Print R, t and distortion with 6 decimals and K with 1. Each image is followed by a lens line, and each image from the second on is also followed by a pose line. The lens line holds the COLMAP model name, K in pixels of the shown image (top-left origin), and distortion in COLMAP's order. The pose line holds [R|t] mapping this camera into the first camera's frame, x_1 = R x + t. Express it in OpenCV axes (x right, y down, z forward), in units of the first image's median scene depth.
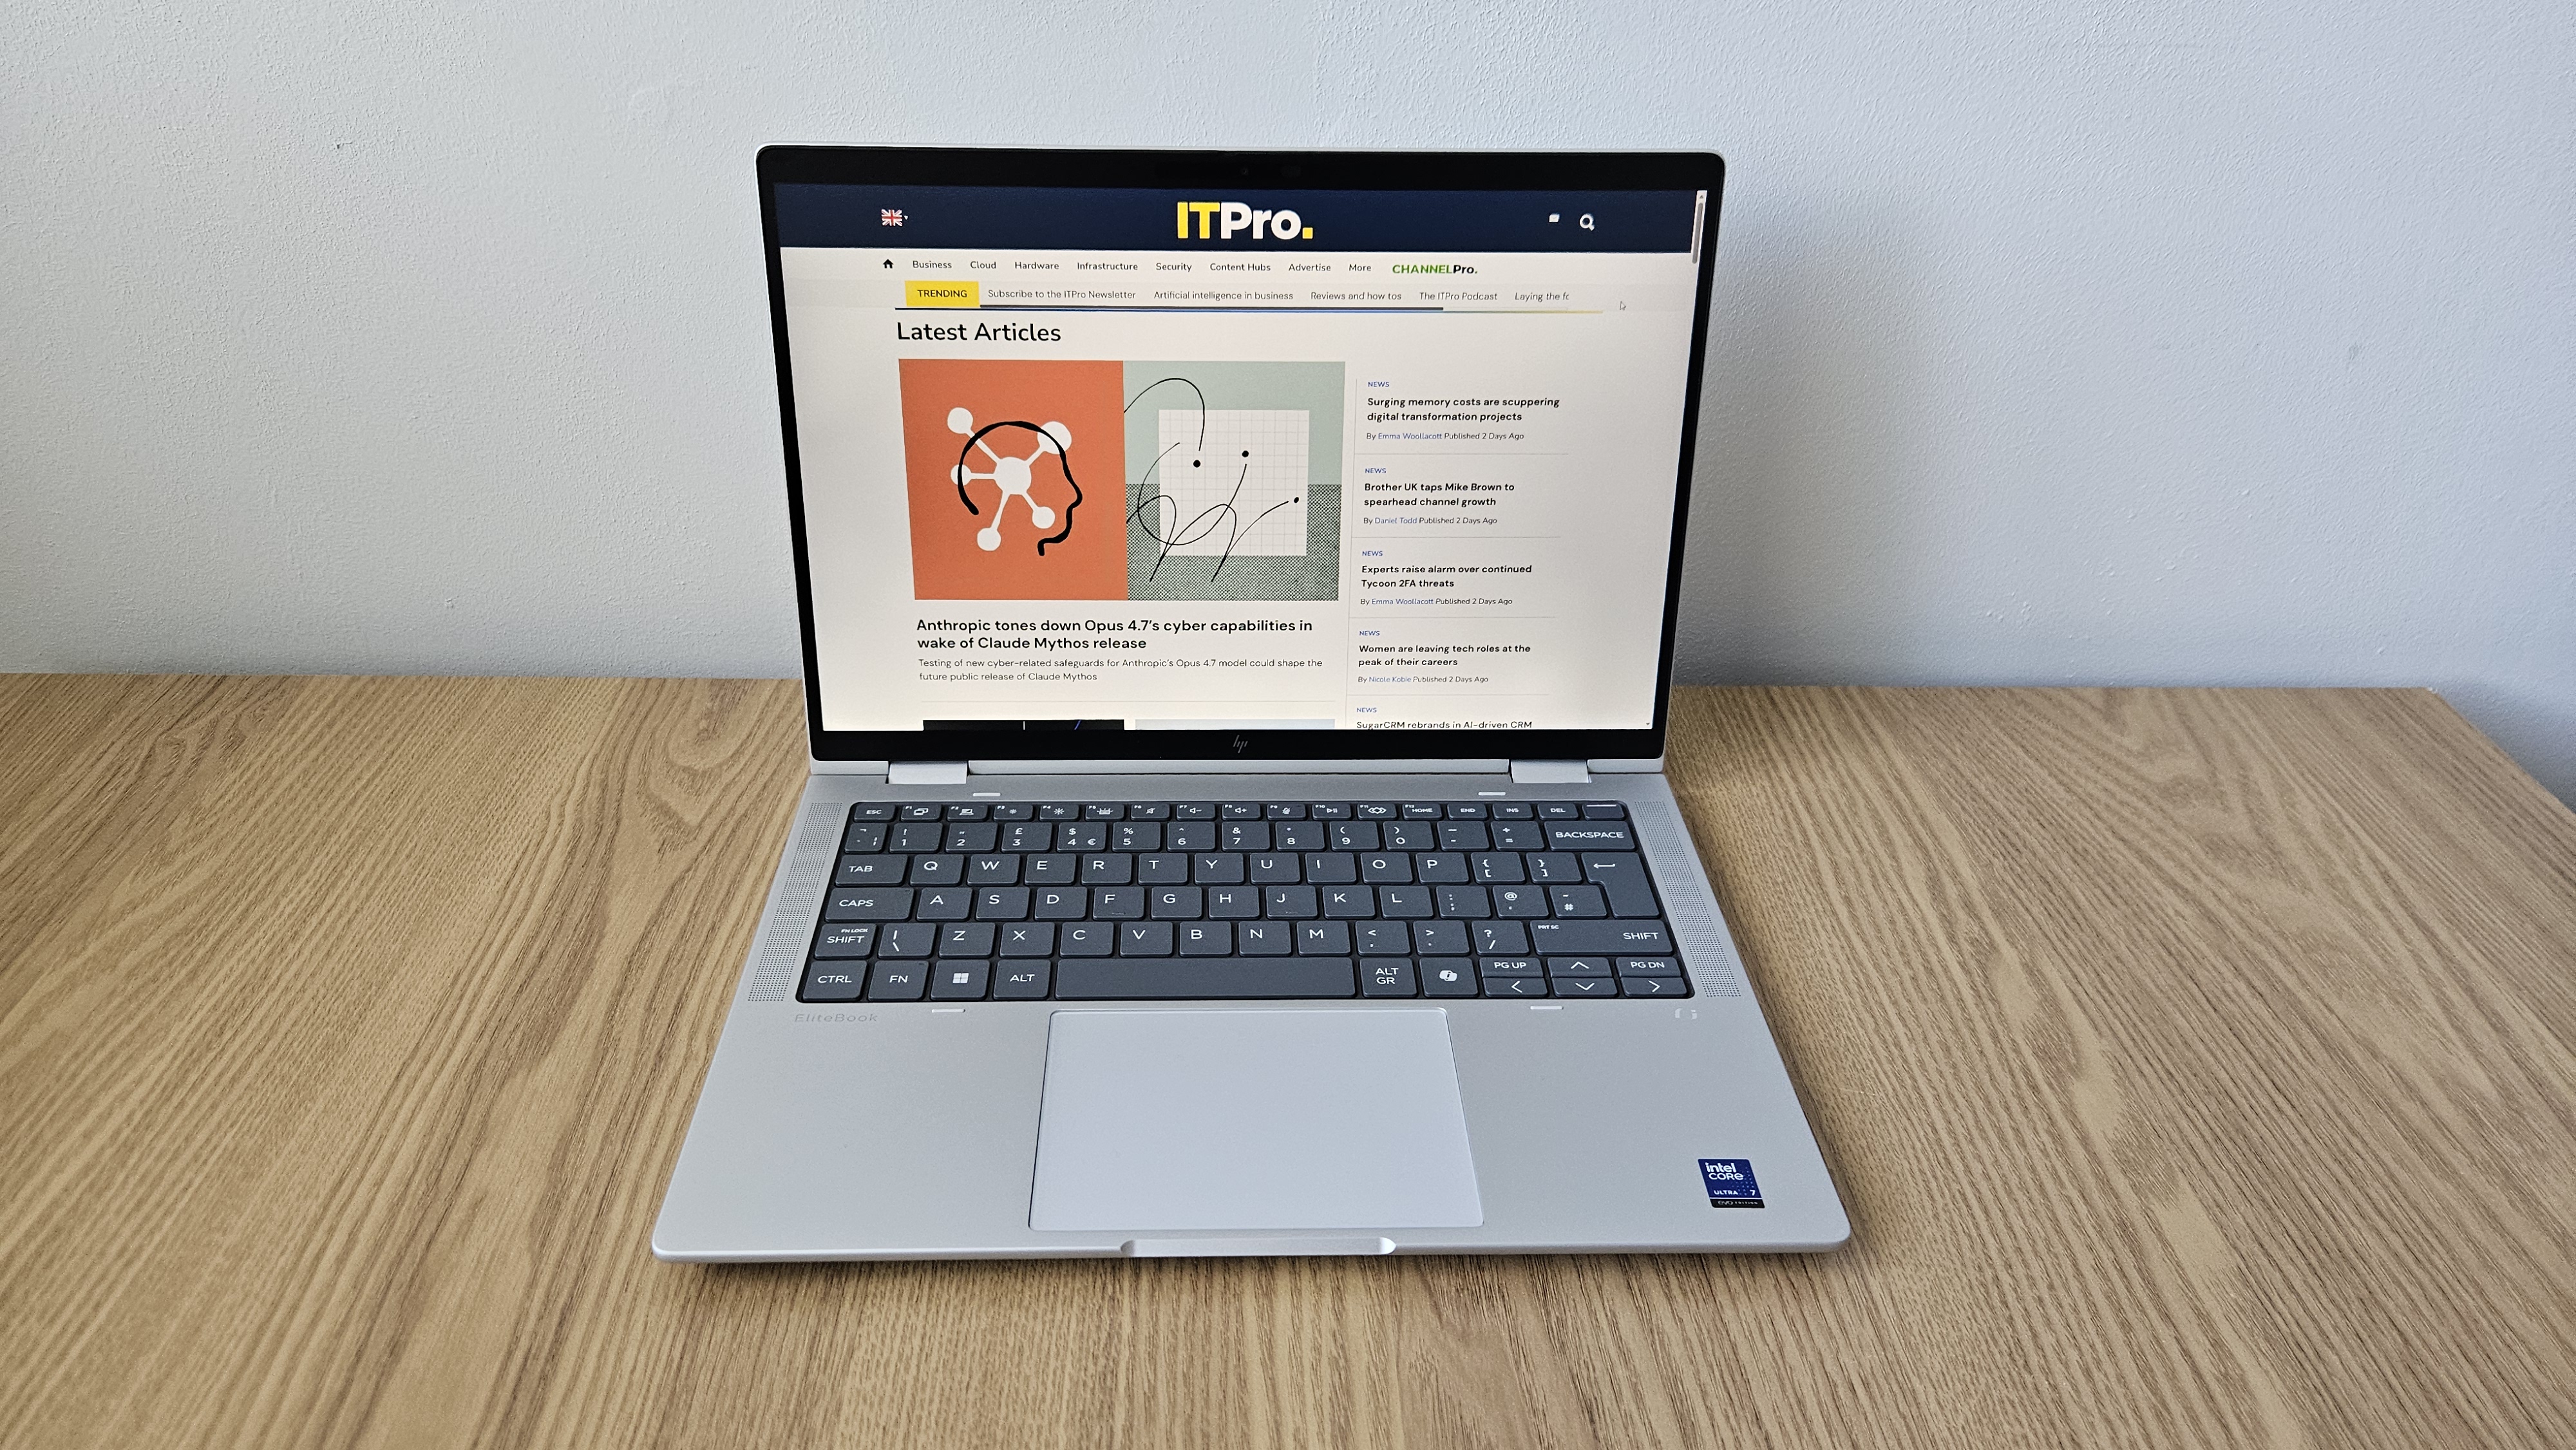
lens RADIAL K [[1759.5, 0, 1251.1], [0, 1759.5, 734.5], [0, 0, 1]] dist [0.072603, -0.083385]
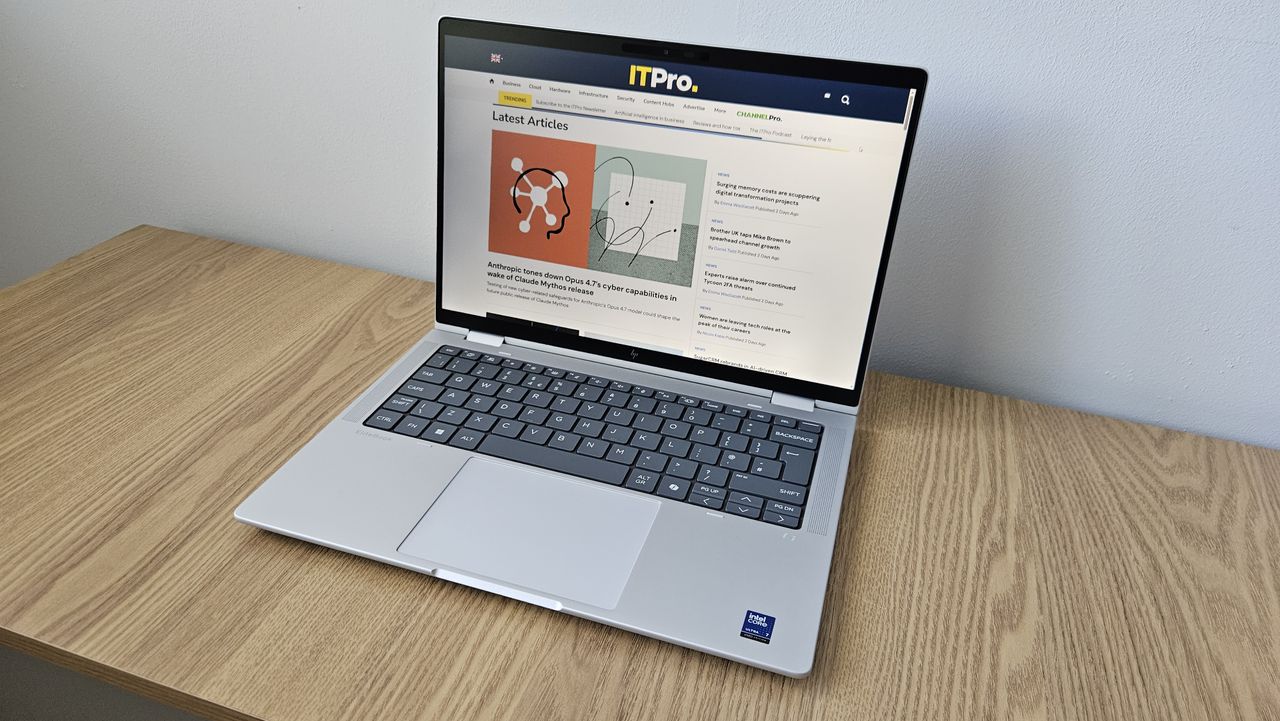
lens RADIAL K [[874.2, 0, 632.6], [0, 874.2, 374.9], [0, 0, 1]] dist [0.064957, -0.068353]
pose [[0.942360, 0.197252, -0.270278, 0.283344], [-0.200129, 0.979619, 0.017161, 0.012807], [0.268154, 0.037919, 0.962629, 0.089876]]
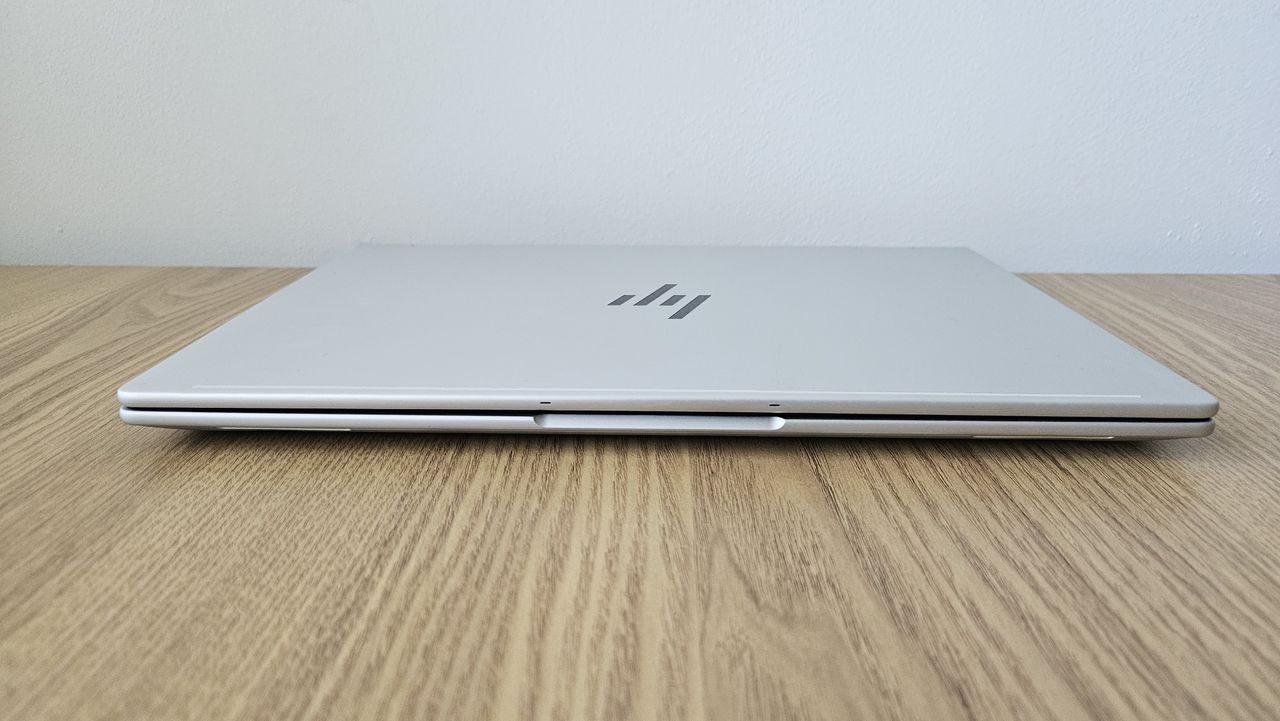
lens RADIAL K [[889.3, 0, 638.1], [0, 889.3, 358.3], [0, 0, 1]] dist [0.038334, -0.051419]
pose [[0.998927, -0.001526, -0.046288, 0.056223], [-0.010025, 0.968632, -0.248297, 0.255327], [0.045215, 0.248495, 0.967577, 0.452265]]
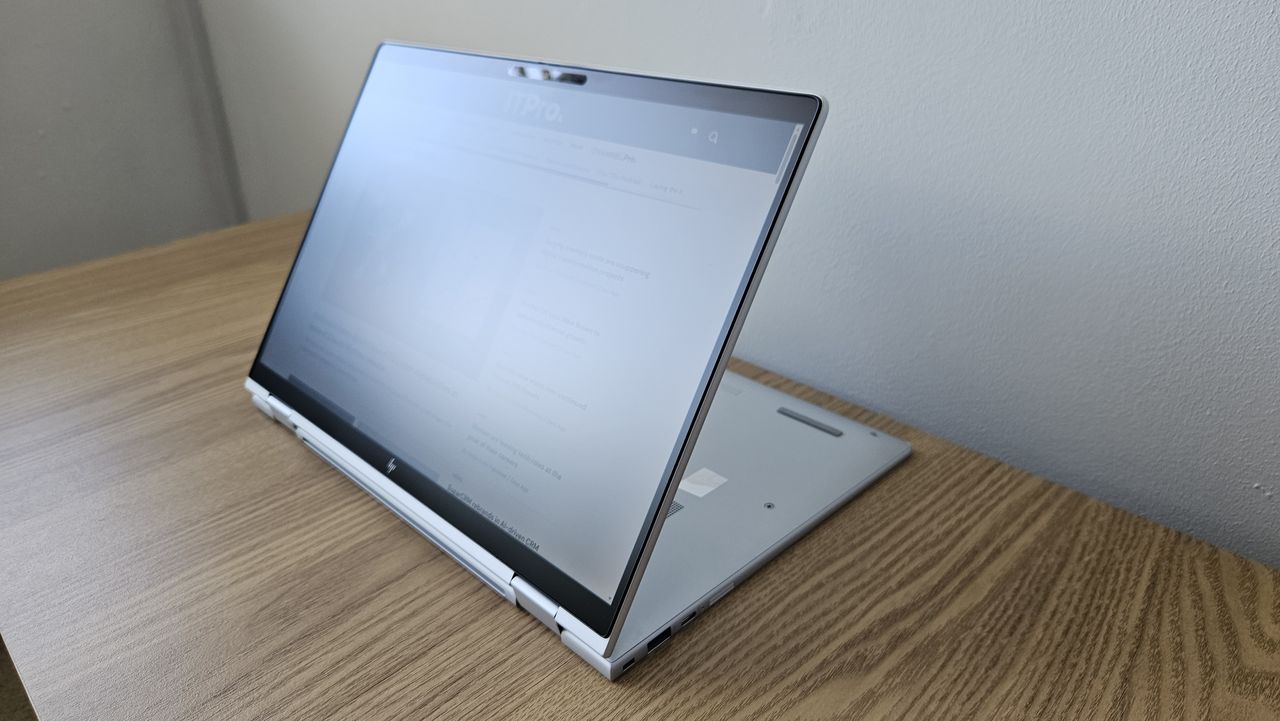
lens RADIAL K [[889.3, 0, 638.1], [0, 889.3, 358.3], [0, 0, 1]] dist [0.038334, -0.051419]
pose [[0.679062, 0.288361, -0.675073, 0.655809], [-0.358855, 0.932643, 0.037408, -0.033912], [0.640389, 0.216851, 0.736802, 0.449886]]
